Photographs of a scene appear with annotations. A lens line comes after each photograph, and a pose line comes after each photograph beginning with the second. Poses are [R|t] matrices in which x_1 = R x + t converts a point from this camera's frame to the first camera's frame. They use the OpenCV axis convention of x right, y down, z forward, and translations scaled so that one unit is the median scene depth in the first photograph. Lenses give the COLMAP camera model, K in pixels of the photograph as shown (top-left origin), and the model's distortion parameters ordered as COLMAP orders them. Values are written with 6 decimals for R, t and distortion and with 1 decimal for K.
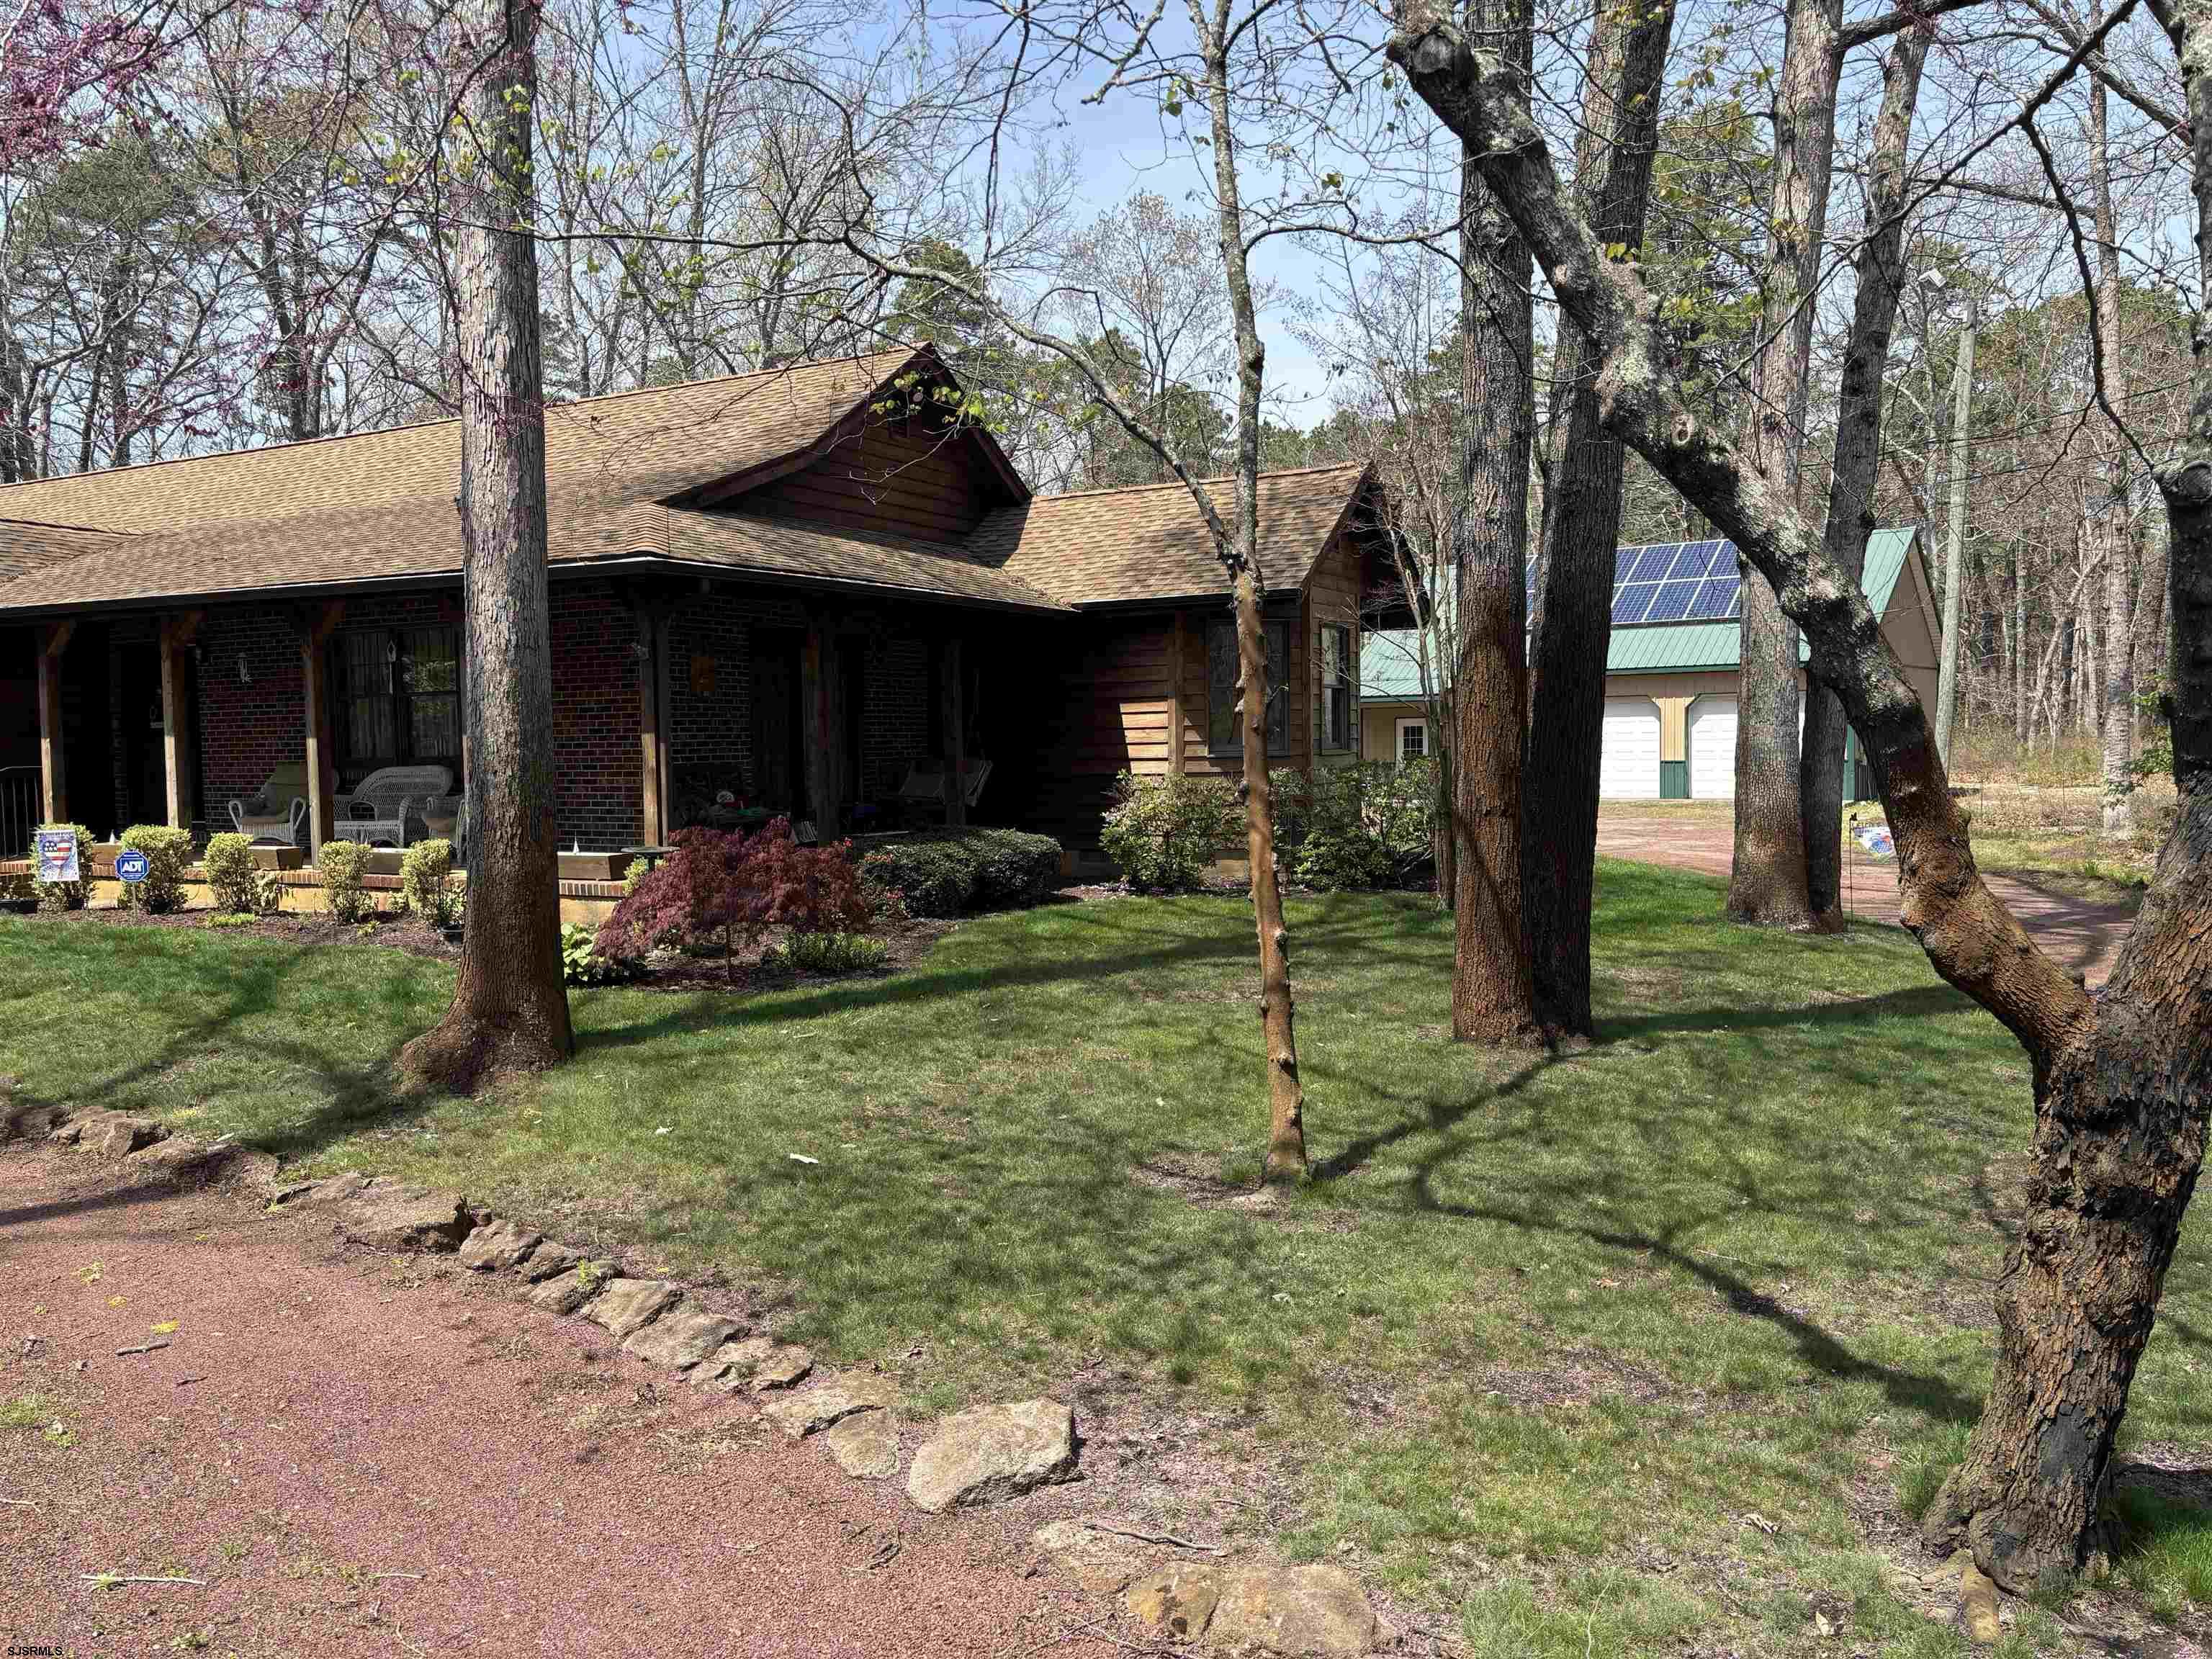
lens RADIAL K [[1686.4, 0, 1106.0], [0, 1686.4, 829.5], [0, 0, 1]] dist [0.050852, -0.041507]
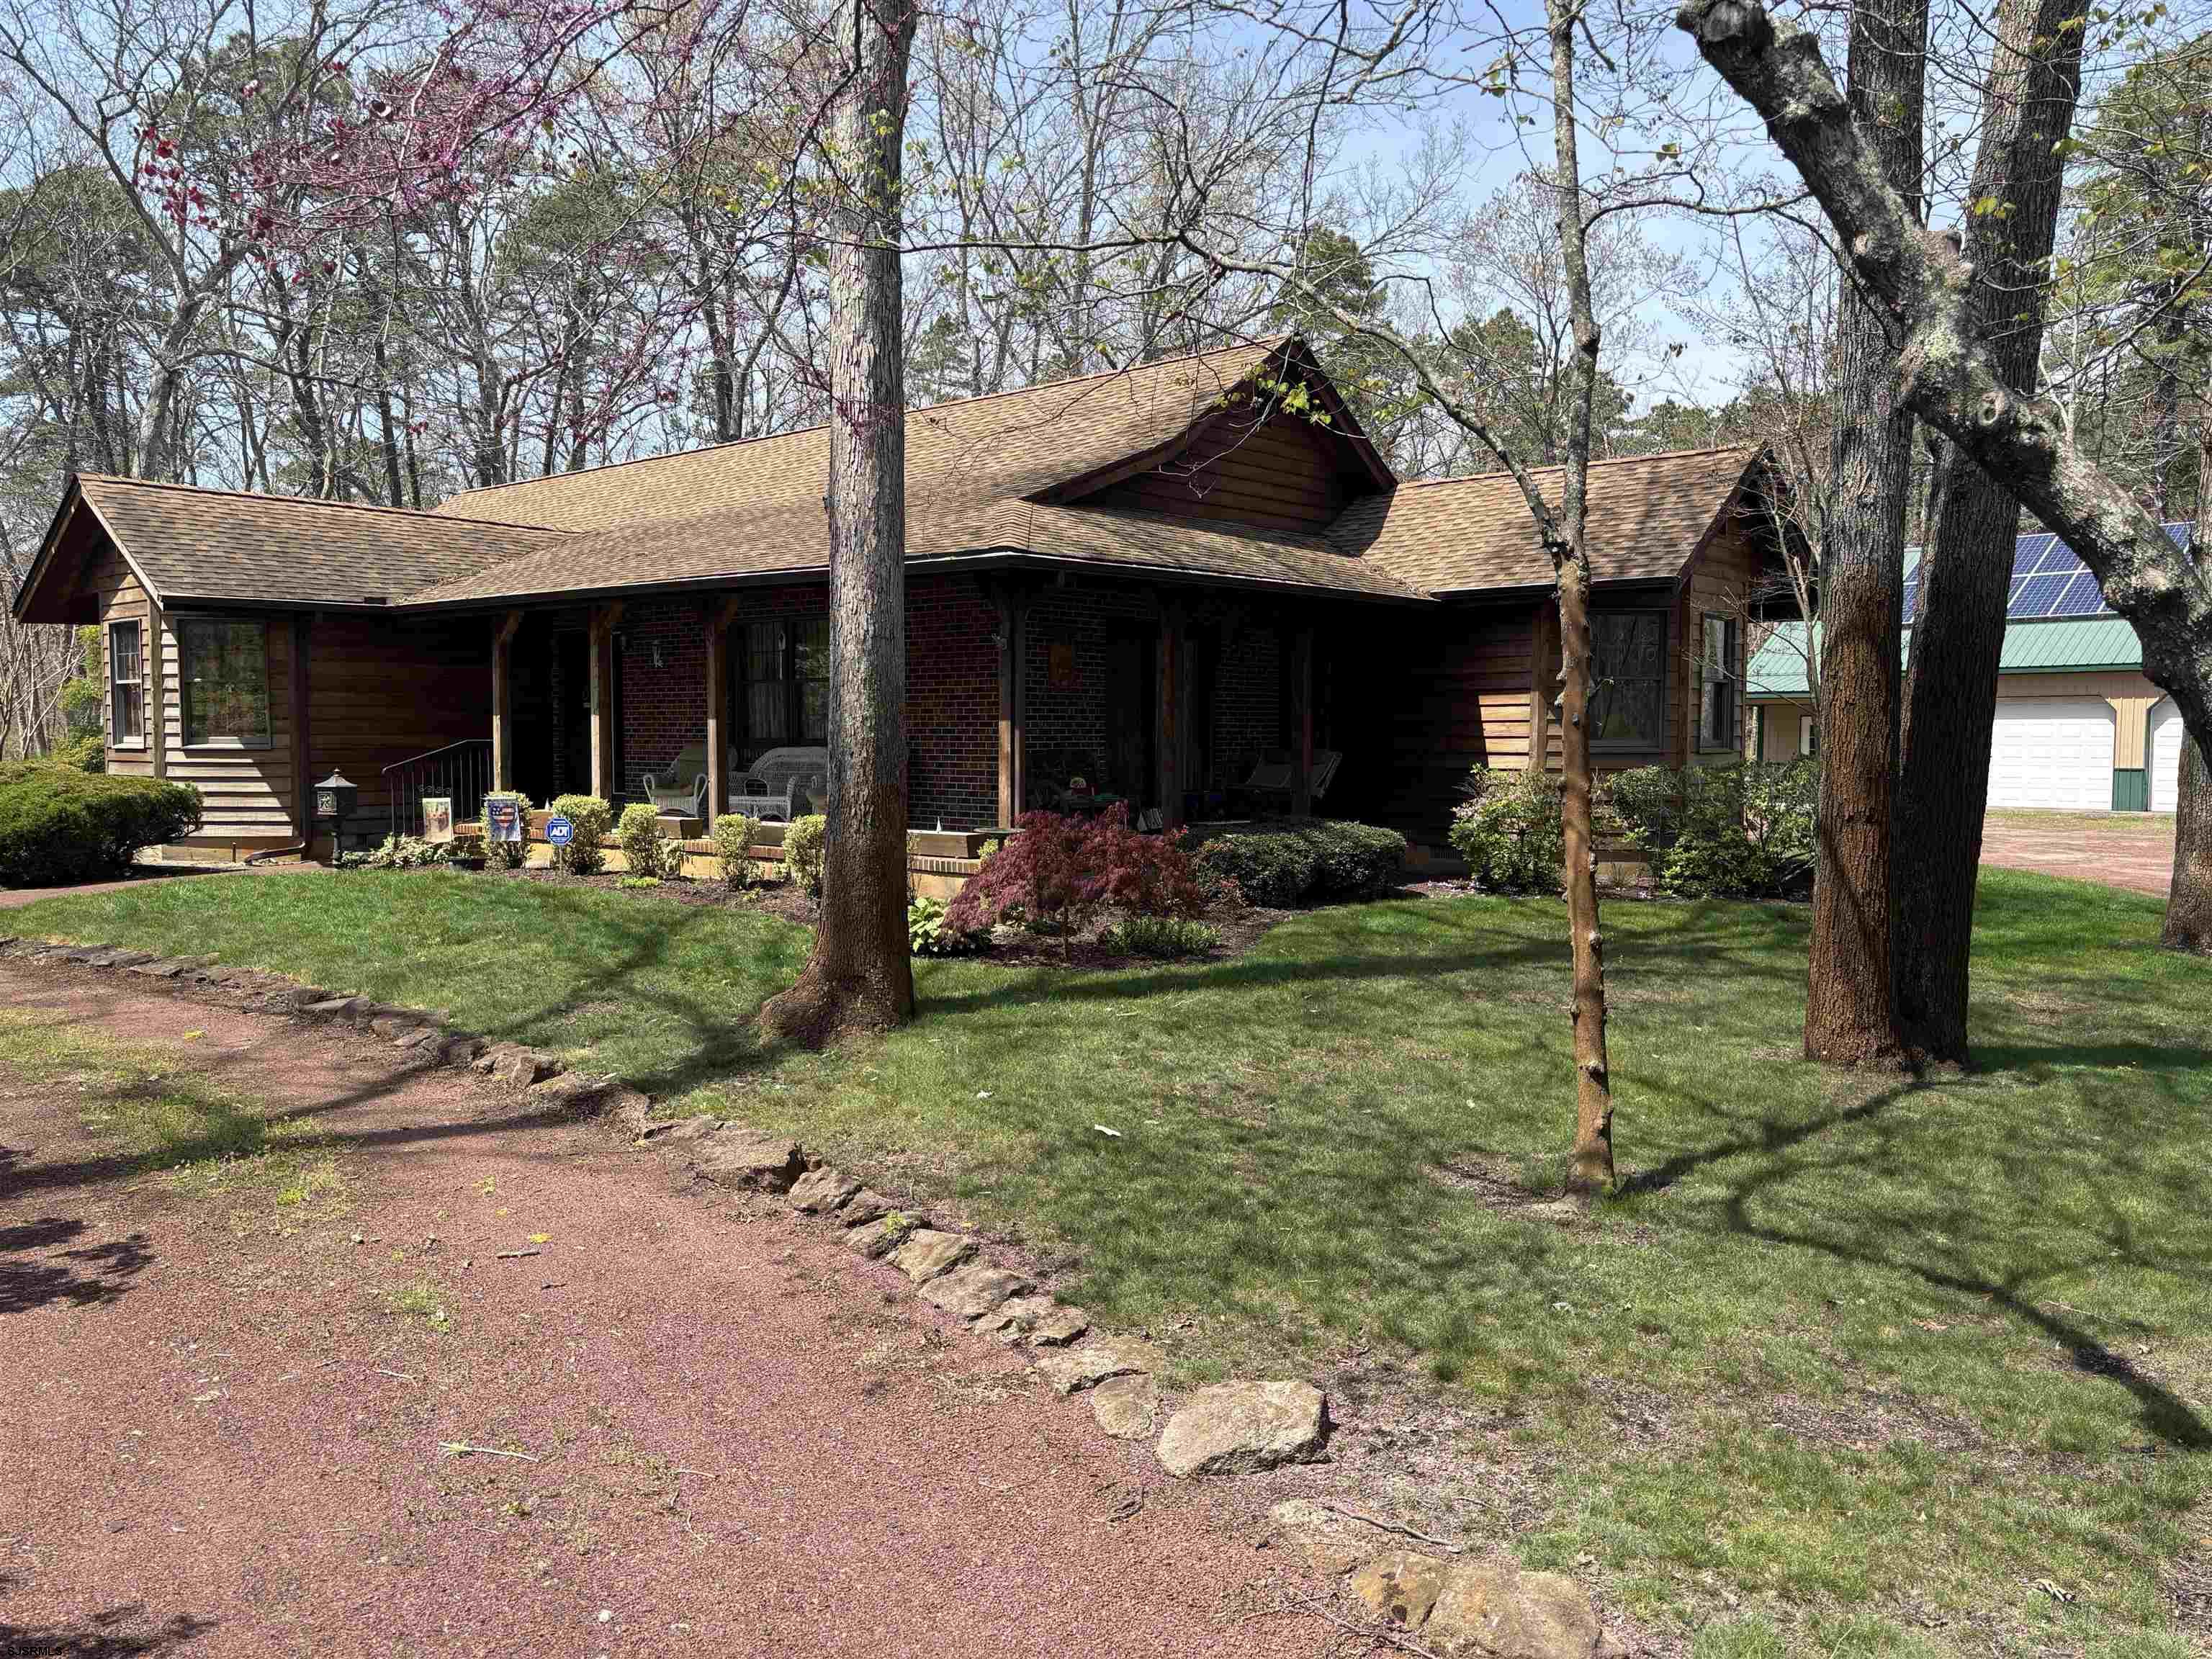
lens RADIAL K [[1683.3, 0, 1100.0], [0, 1683.3, 839.8], [0, 0, 1]] dist [0.060748, -0.061021]
pose [[0.975244, 0.032338, -0.218753, 0.030717], [-0.029842, 0.999446, 0.014709, 0.000477], [0.219108, -0.007817, 0.975669, -0.006893]]
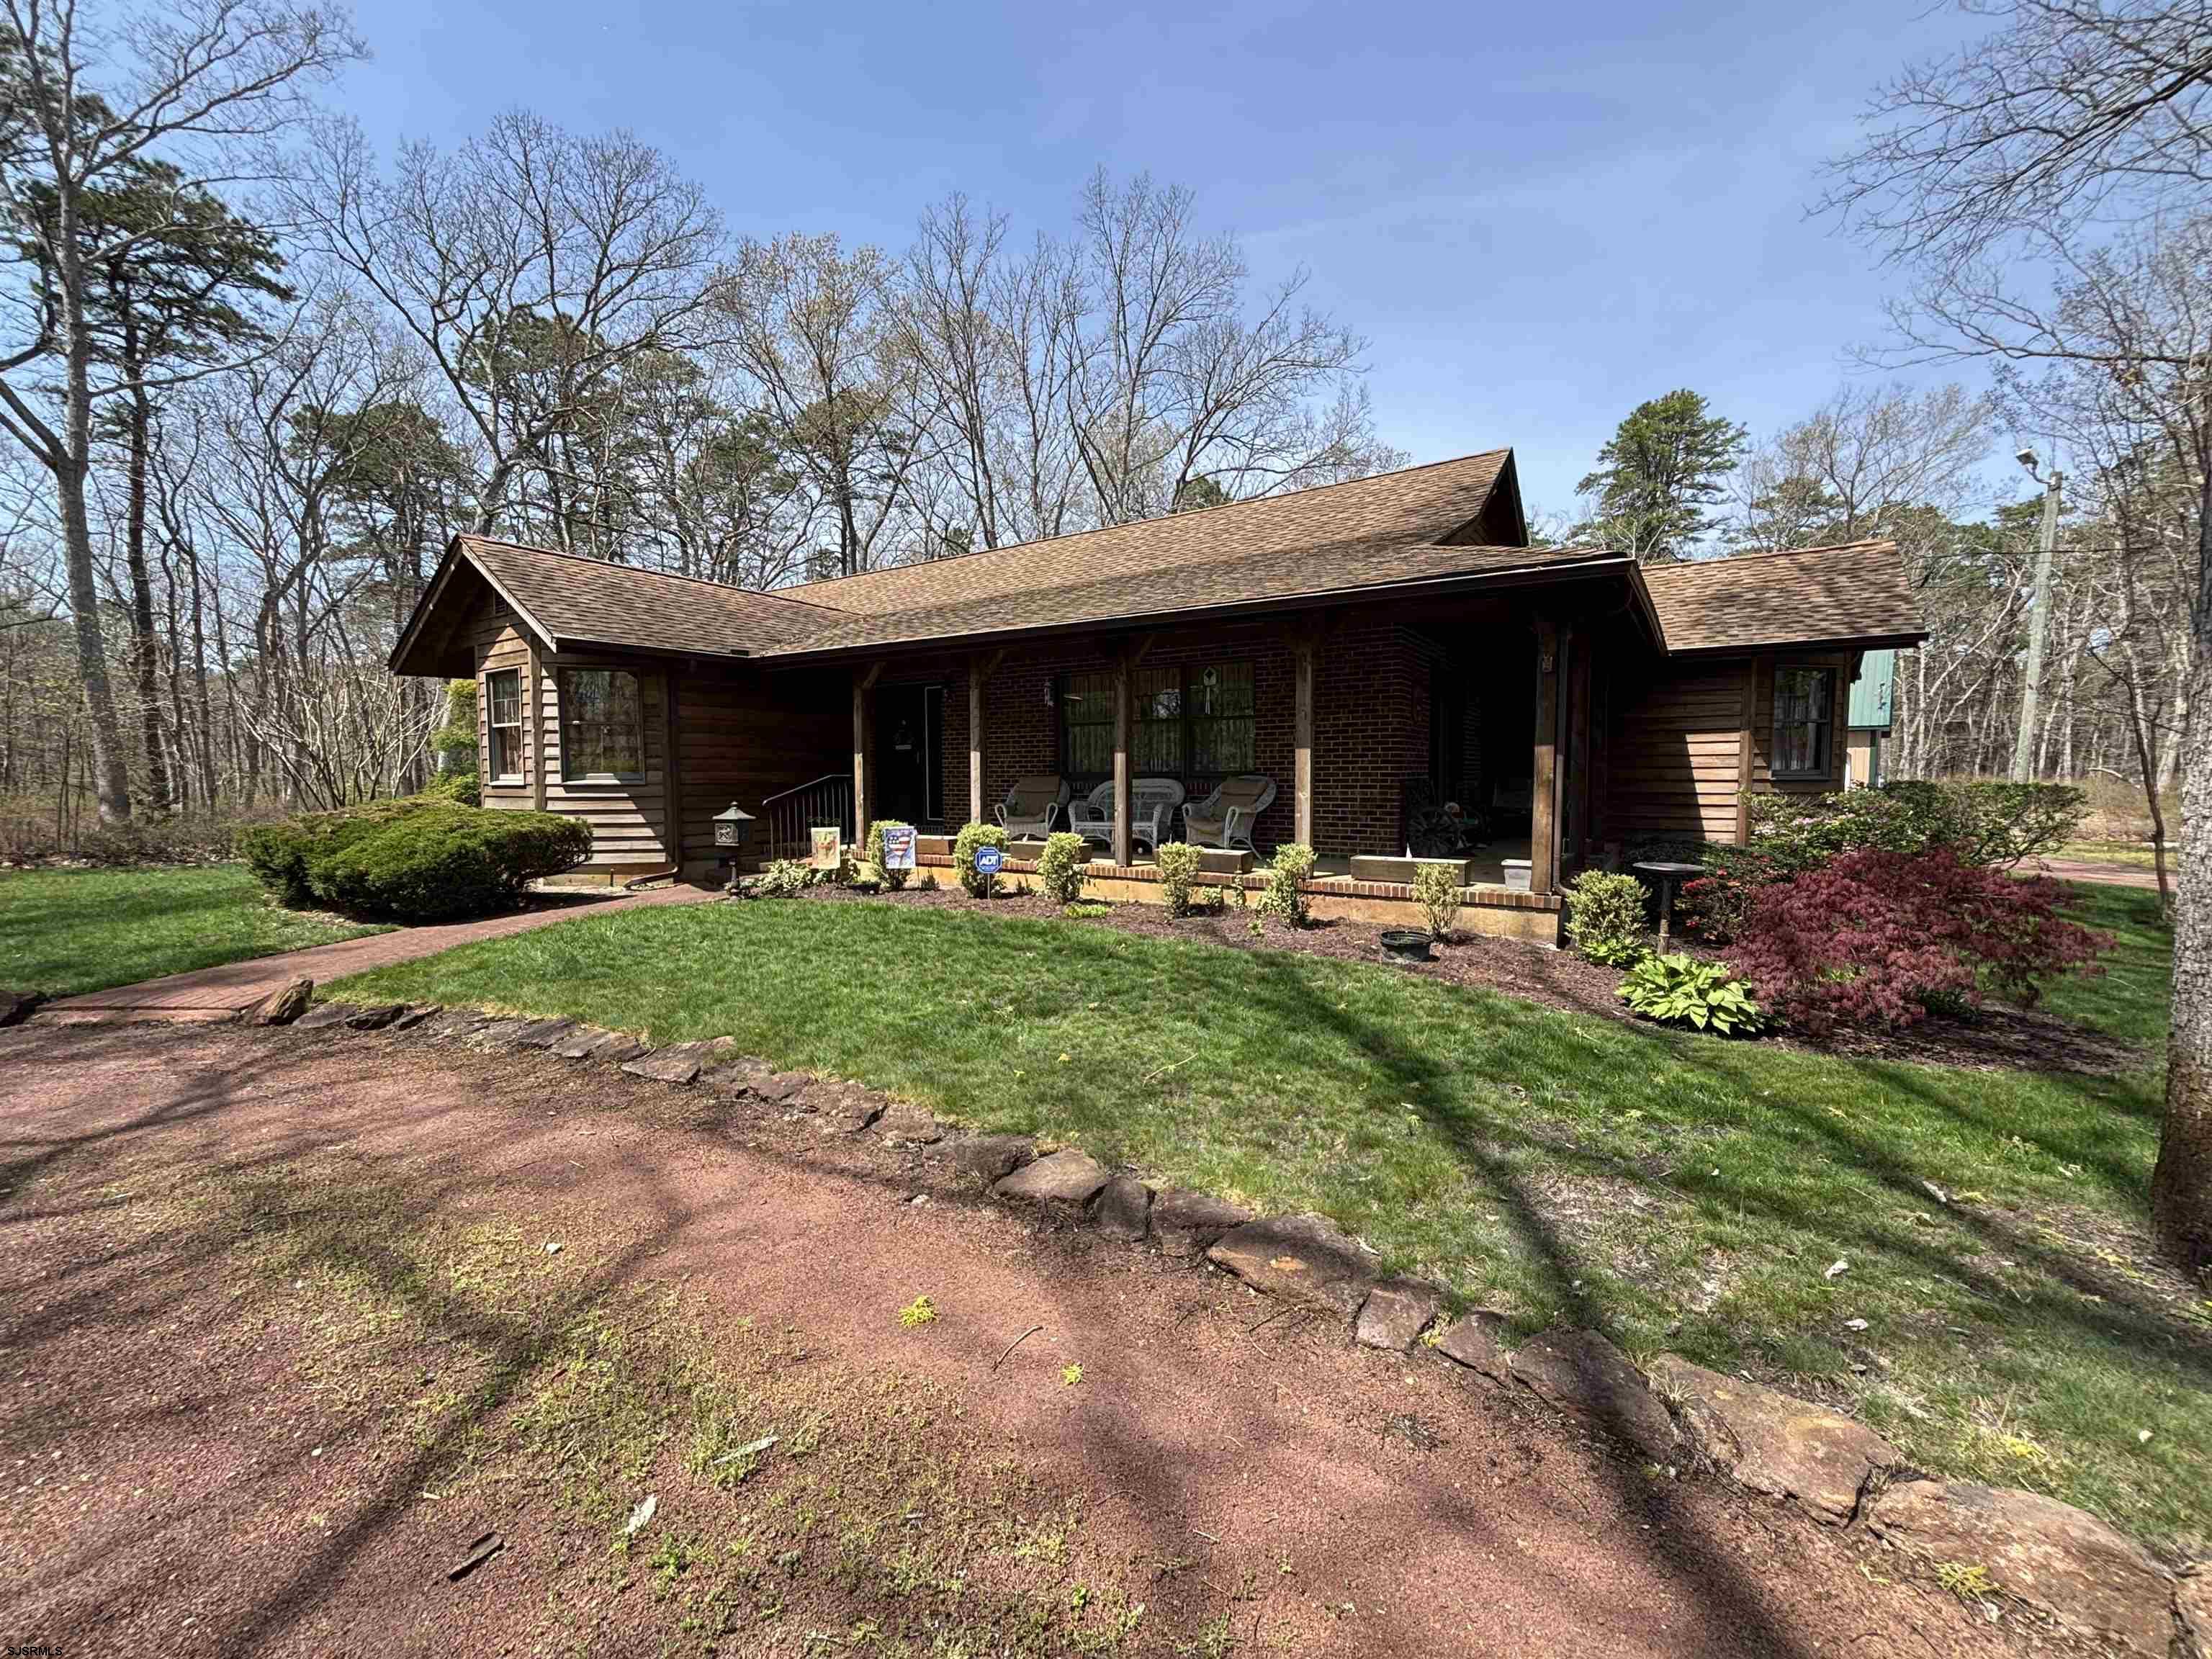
lens RADIAL K [[907.1, 0, 1118.1], [0, 907.1, 828.2], [0, 0, 1]] dist [-0.009060, 0.009273]
pose [[0.996569, 0.018073, -0.080768, -0.792851], [-0.017676, 0.999828, 0.005635, -0.009535], [0.080856, -0.004188, 0.996717, 0.729961]]
